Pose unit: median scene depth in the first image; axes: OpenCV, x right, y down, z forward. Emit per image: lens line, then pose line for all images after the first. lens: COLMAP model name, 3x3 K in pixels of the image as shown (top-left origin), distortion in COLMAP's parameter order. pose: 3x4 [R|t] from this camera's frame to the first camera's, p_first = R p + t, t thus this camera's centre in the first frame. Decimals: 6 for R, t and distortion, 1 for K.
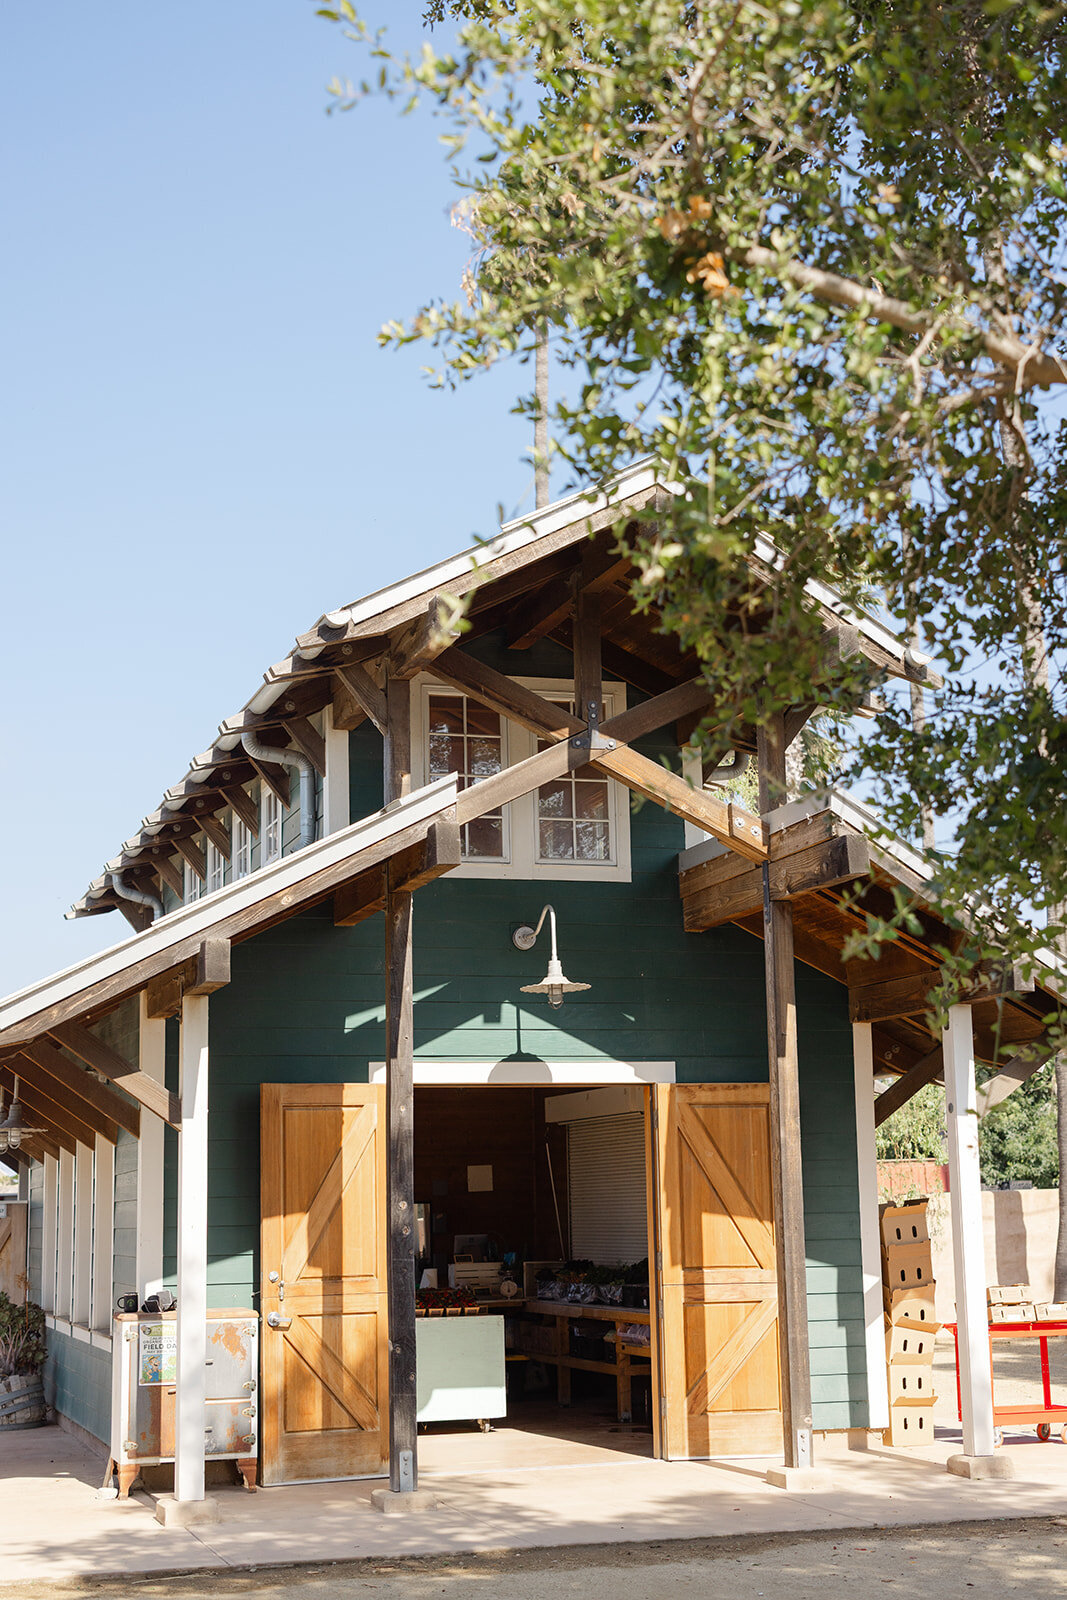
lens RADIAL K [[2327.6, 0, 533.5], [0, 2327.6, 800.0], [0, 0, 1]] dist [0.021053, 0.015858]
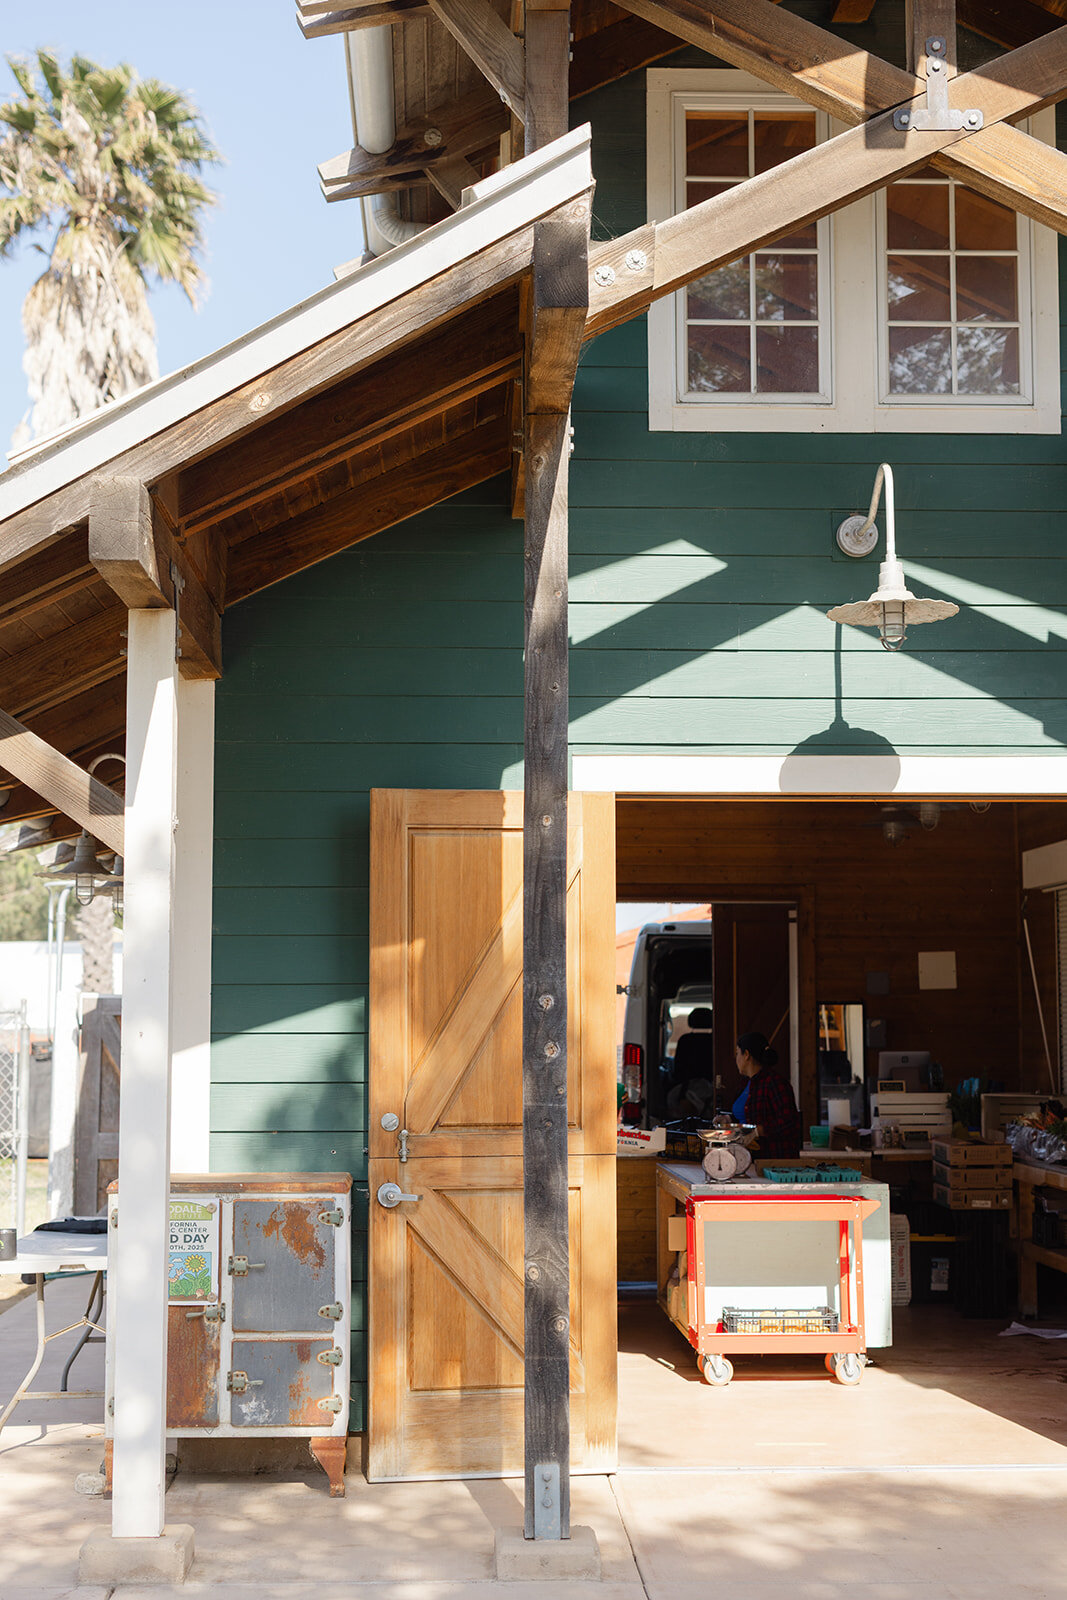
lens RADIAL K [[2327.6, 0, 533.5], [0, 2327.6, 800.0], [0, 0, 1]] dist [0.021053, 0.015858]
pose [[0.960744, -0.003549, -0.277415, 0.080263], [0.026997, 0.996369, 0.080752, 0.078910], [0.276121, -0.085072, 0.957351, 0.460198]]
